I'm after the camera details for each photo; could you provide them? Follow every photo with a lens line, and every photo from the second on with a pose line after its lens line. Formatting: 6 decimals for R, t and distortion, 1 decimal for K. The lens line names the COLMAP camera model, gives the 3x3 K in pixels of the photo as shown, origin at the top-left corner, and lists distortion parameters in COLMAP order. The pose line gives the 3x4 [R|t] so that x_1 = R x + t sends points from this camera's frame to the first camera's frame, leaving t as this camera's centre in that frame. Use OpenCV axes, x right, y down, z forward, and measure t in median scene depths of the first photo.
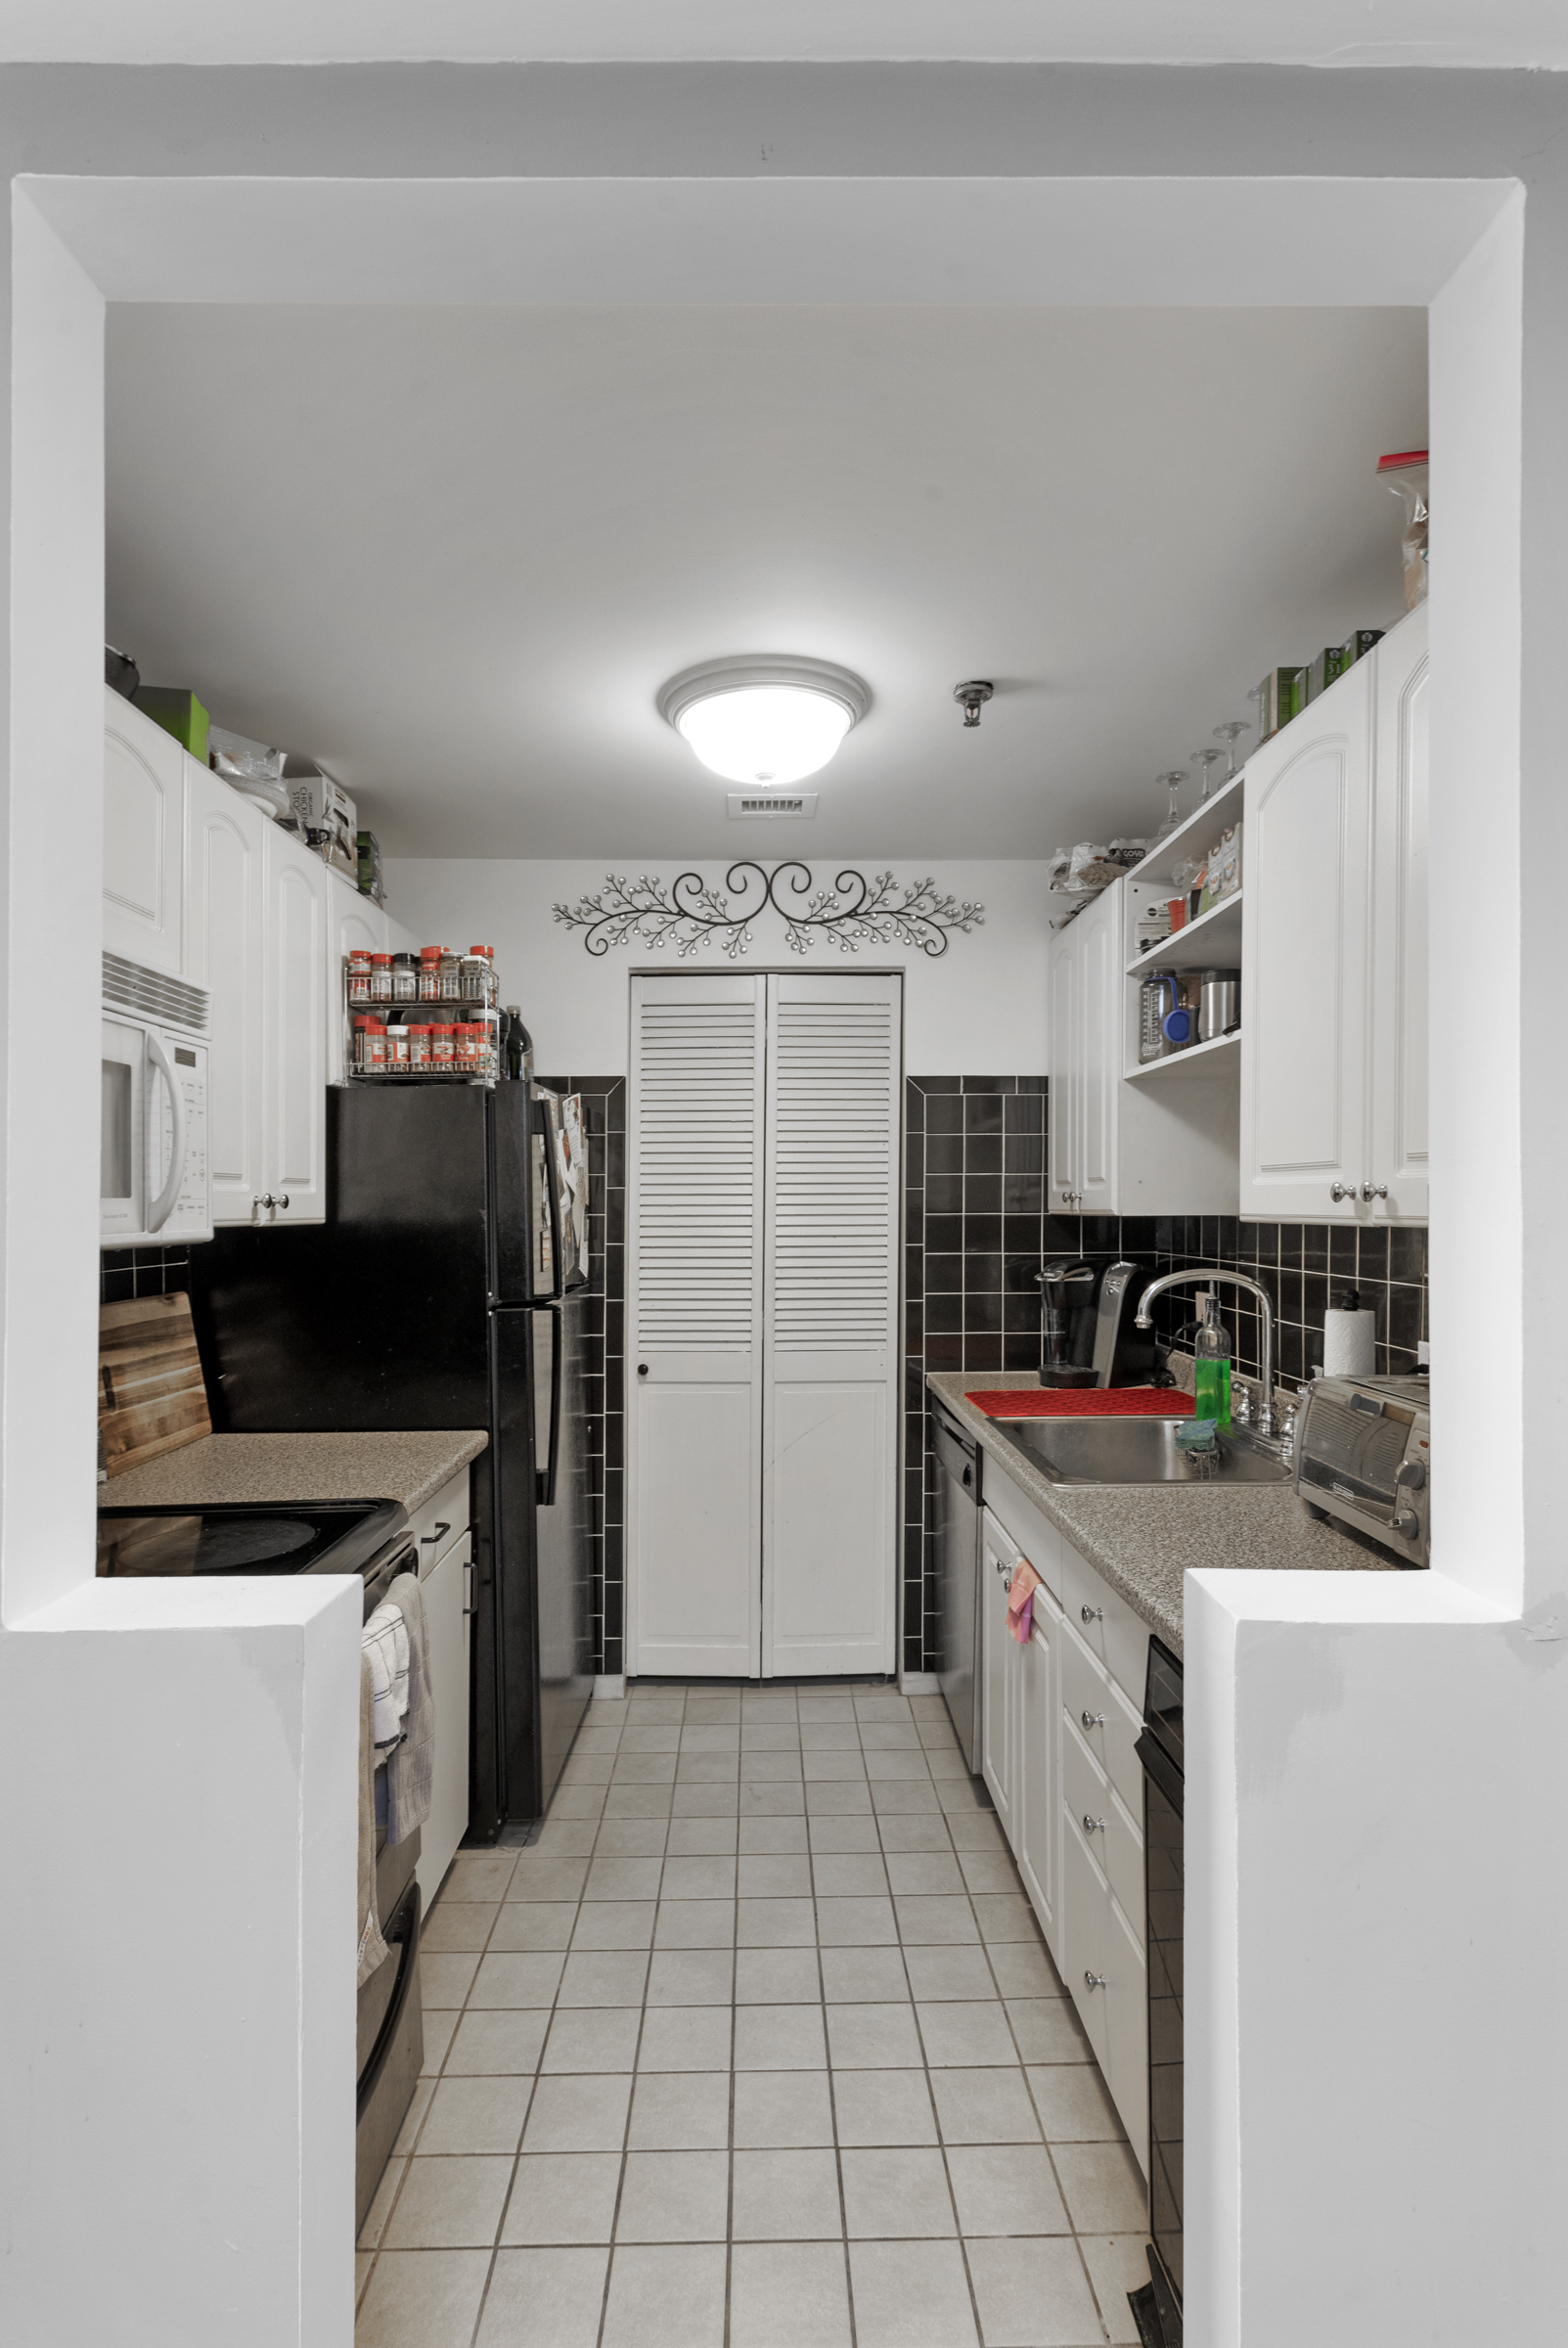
lens RADIAL K [[1195.0, 0, 777.7], [0, 1195.0, 1217.3], [0, 0, 1]] dist [0.006903, 0.000689]
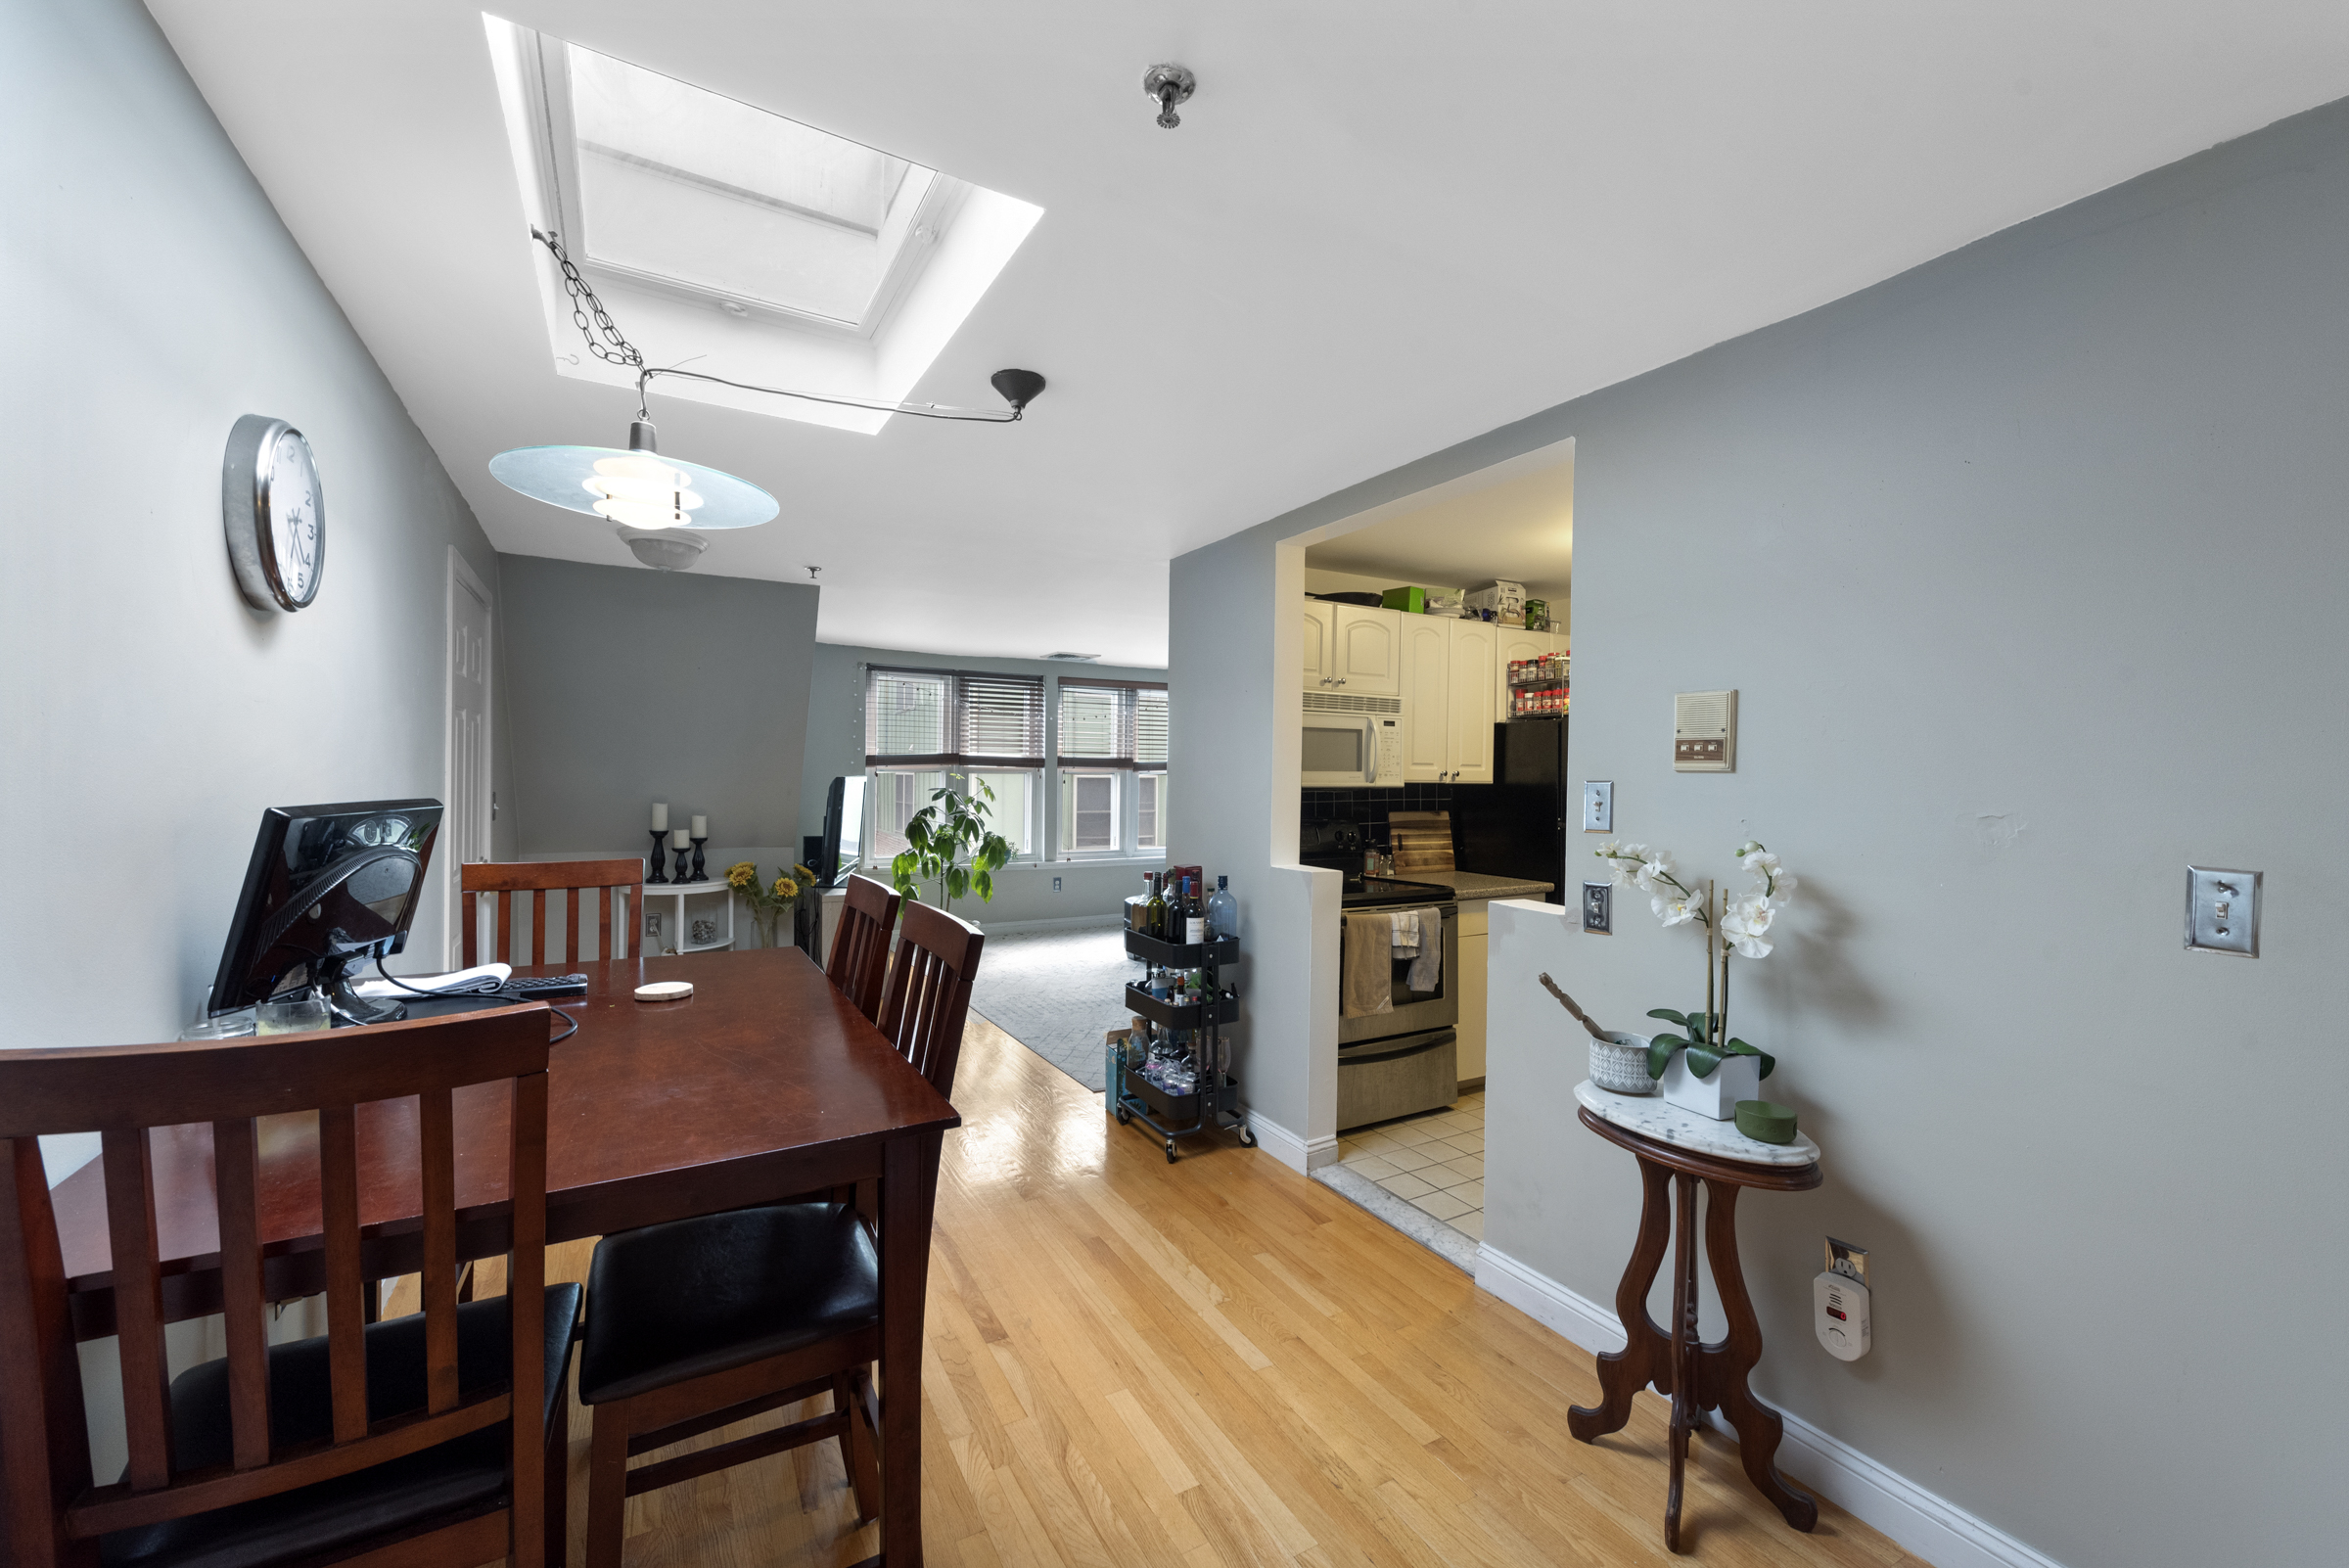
lens RADIAL K [[930.5, 0, 1172.7], [0, 930.5, 787.2], [0, 0, 1]] dist [-0.000022, -0.000001]
pose [[0.487503, 0.018552, -0.872924, 0.848494], [-0.018524, 0.999769, 0.010902, 0.004179], [0.872925, 0.010855, 0.487734, -0.388795]]
